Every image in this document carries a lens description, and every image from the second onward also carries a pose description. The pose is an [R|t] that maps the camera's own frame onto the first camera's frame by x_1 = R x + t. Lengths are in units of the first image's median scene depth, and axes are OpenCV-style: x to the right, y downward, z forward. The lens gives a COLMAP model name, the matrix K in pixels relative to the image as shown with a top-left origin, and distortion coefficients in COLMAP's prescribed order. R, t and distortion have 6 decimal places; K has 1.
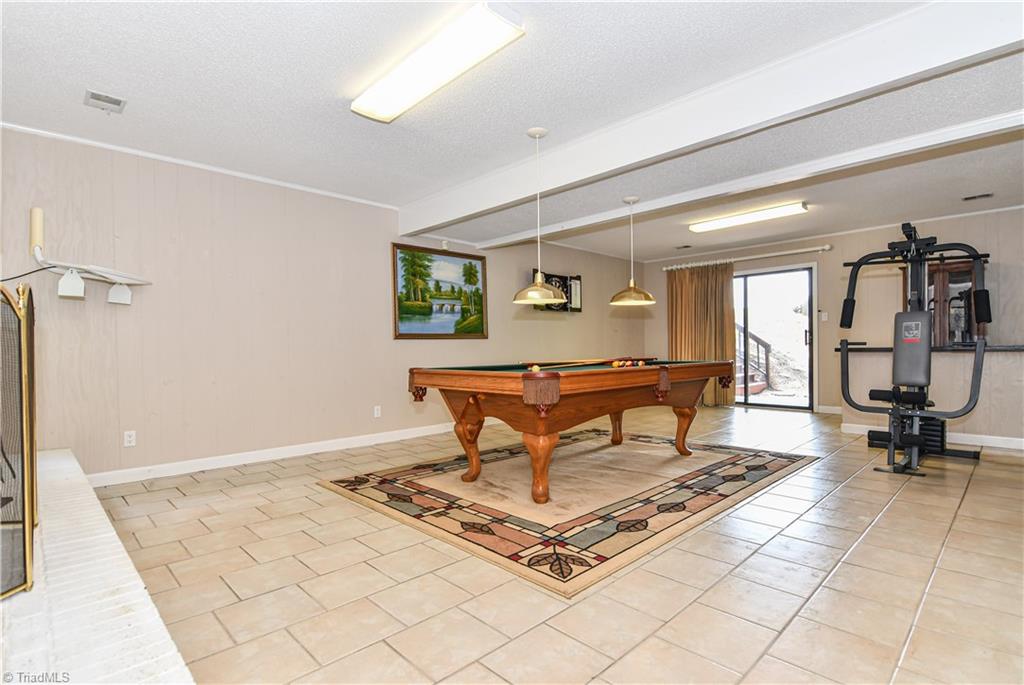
lens RADIAL K [[497.8, 0, 516.4], [0, 497.8, 349.2], [0, 0, 1]] dist [-0.004816, -0.001038]
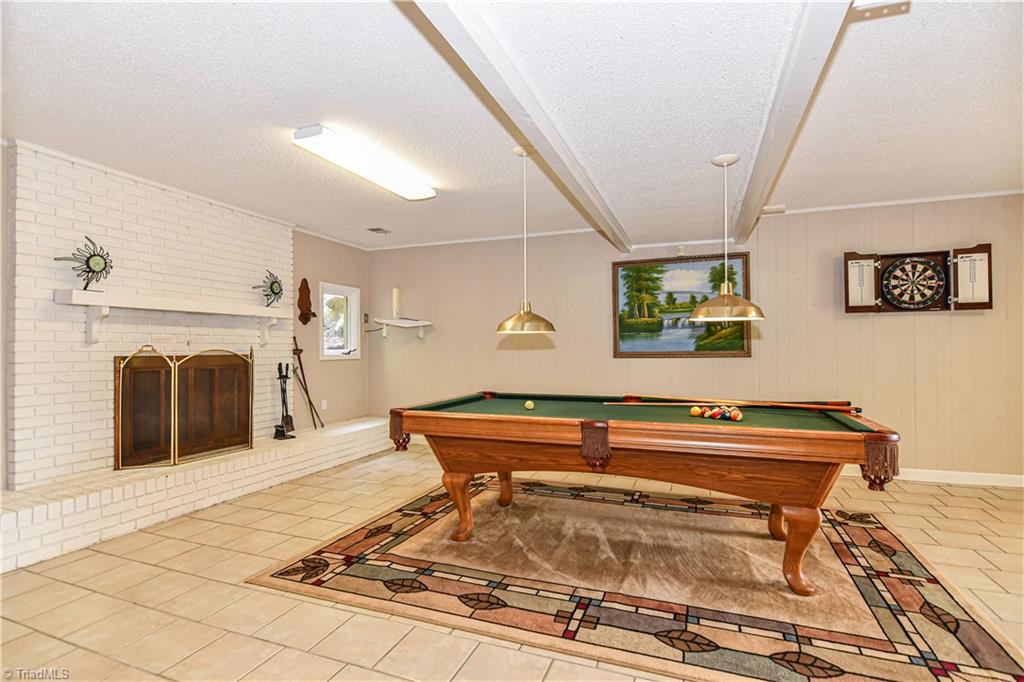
lens RADIAL K [[497.8, 0, 514.1], [0, 497.8, 338.9], [0, 0, 1]] dist [-0.004816, -0.001038]
pose [[0.412779, -0.006058, -0.910811, 0.584541], [-0.001263, 0.999973, -0.007223, -0.050610], [0.910830, 0.004132, 0.412761, 0.399955]]
